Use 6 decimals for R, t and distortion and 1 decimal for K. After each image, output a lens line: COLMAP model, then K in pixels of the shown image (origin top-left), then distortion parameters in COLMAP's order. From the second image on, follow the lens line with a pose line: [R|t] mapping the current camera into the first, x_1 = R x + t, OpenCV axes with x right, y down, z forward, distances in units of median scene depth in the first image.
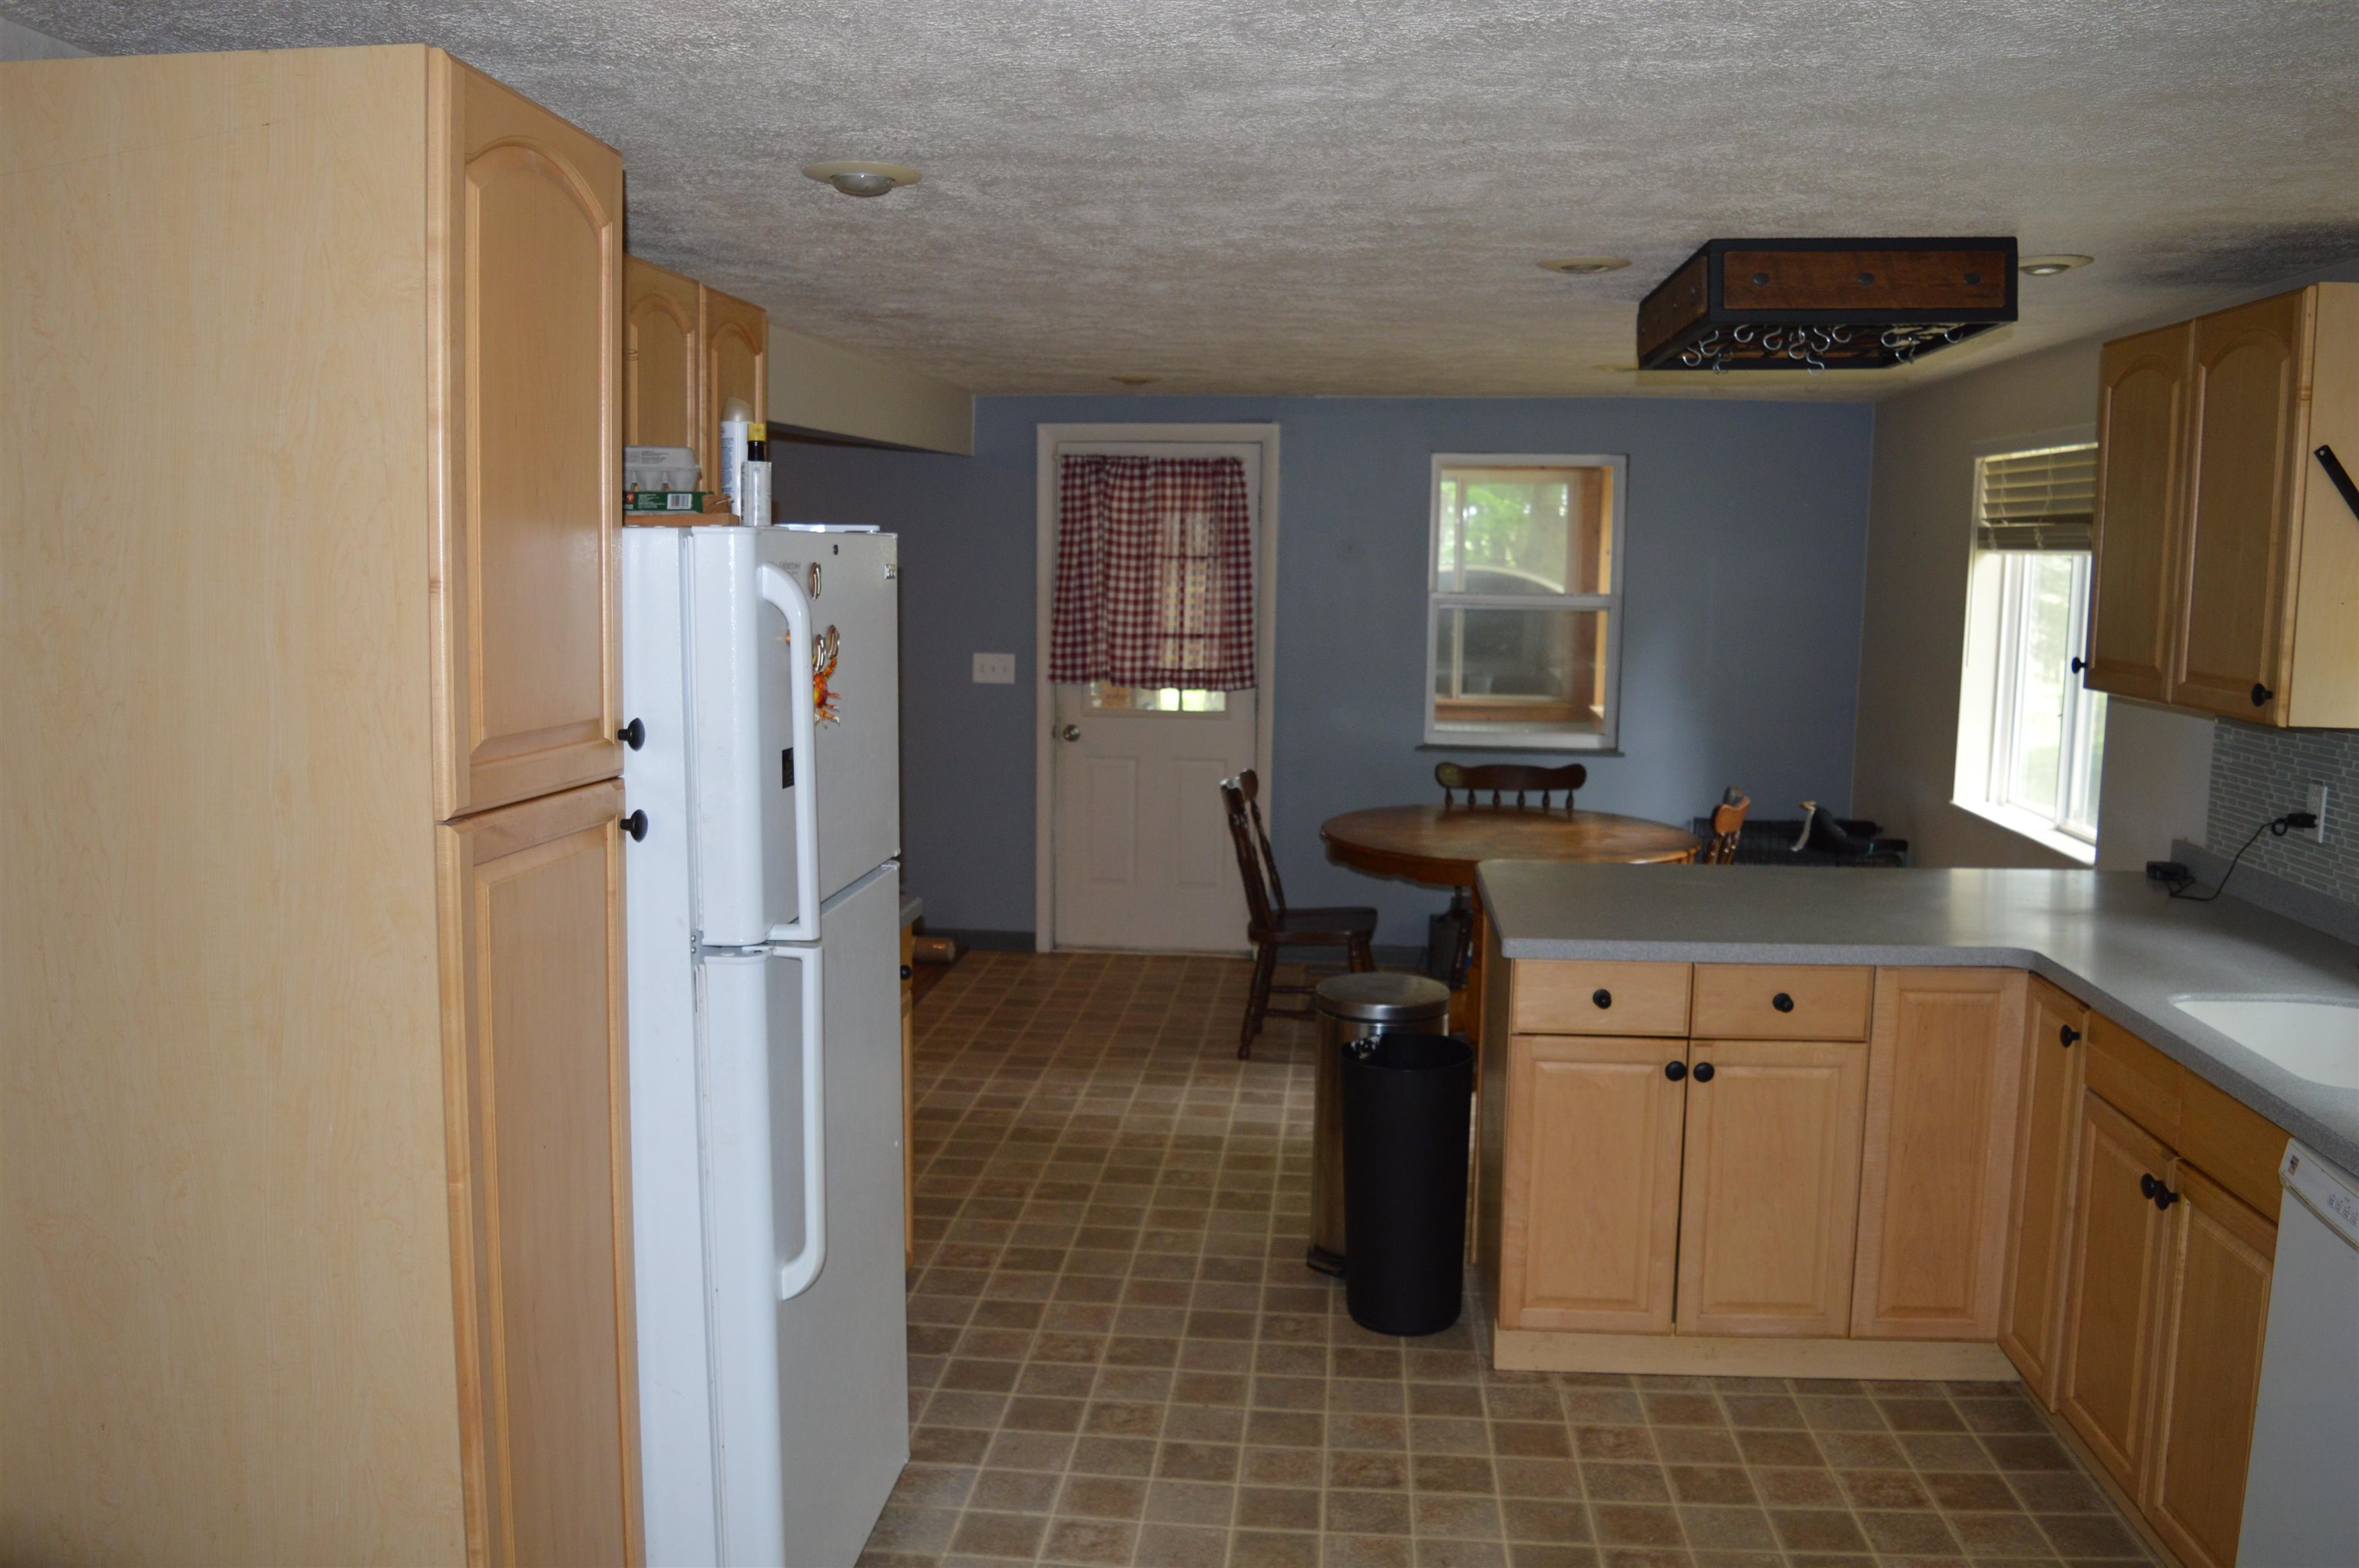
lens RADIAL K [[1870.0, 0, 1179.5], [0, 1870.0, 784.0], [0, 0, 1]] dist [-0.097188, 0.028296]
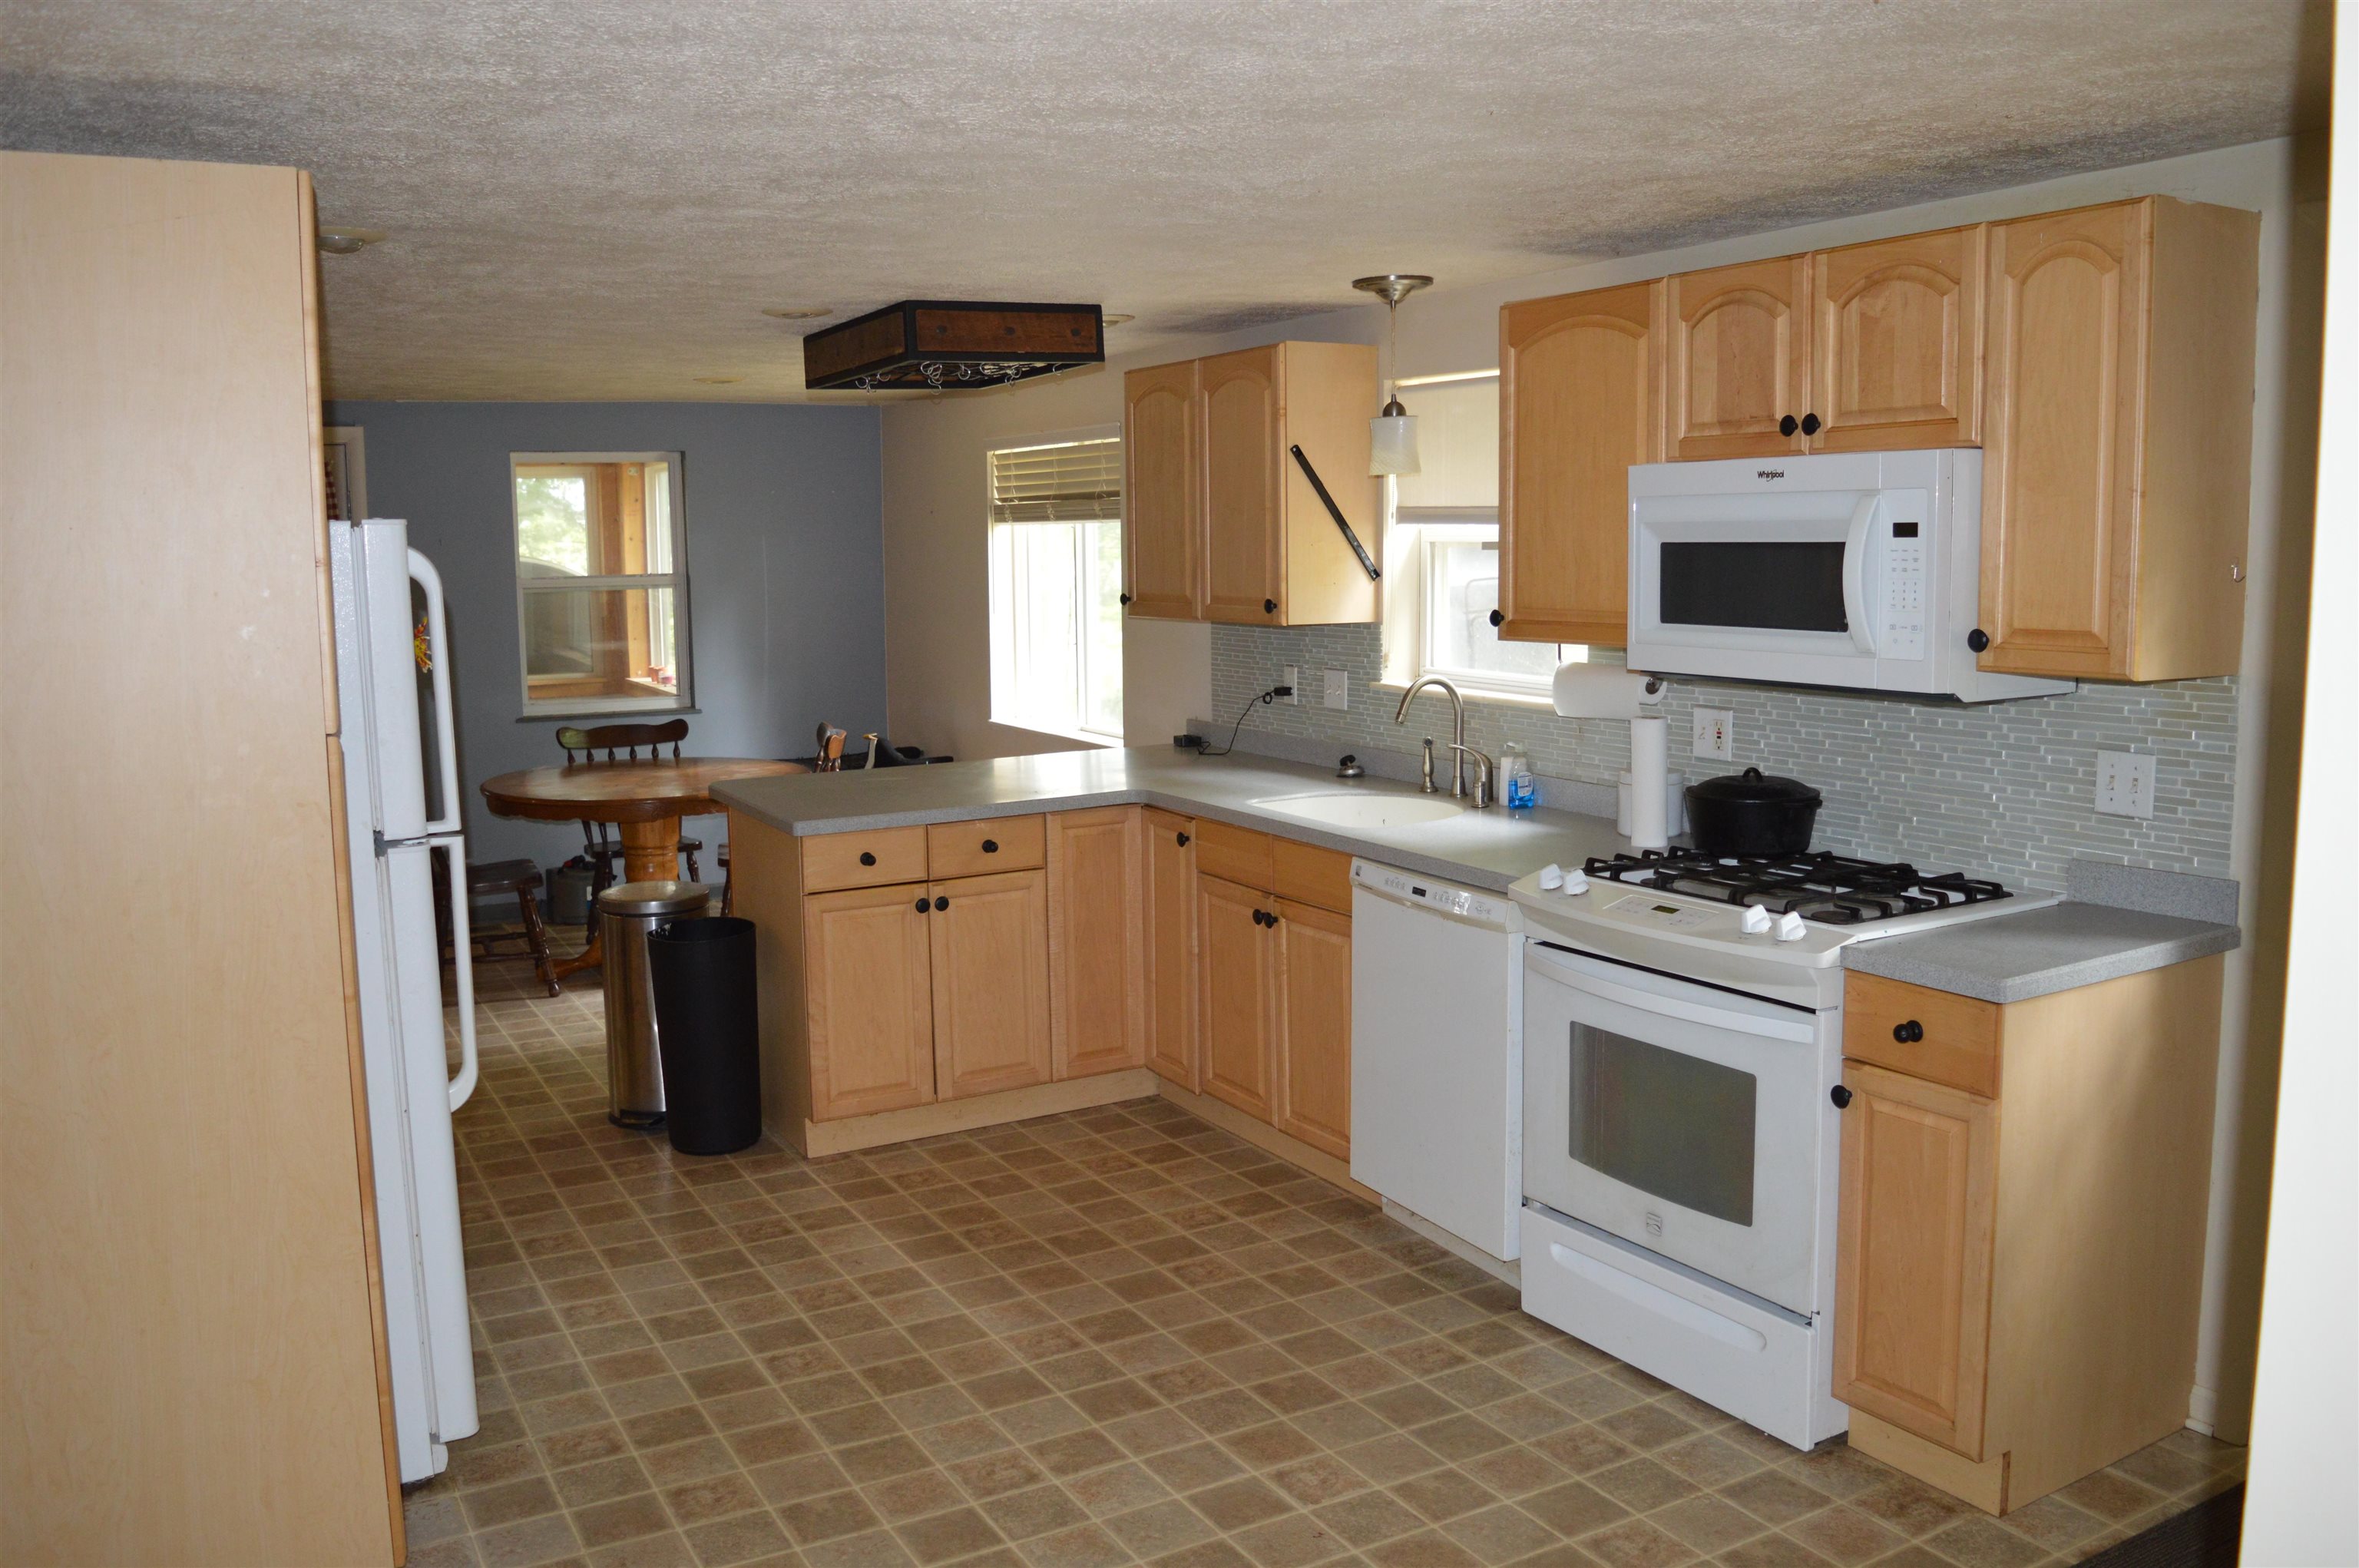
lens RADIAL K [[1870.0, 0, 1179.5], [0, 1870.0, 784.0], [0, 0, 1]] dist [-0.097188, 0.028296]
pose [[0.823607, -0.096946, 0.558815, -0.181224], [0.093869, 0.994995, 0.034268, 0.019447], [-0.559340, 0.024232, 0.828584, -0.133893]]
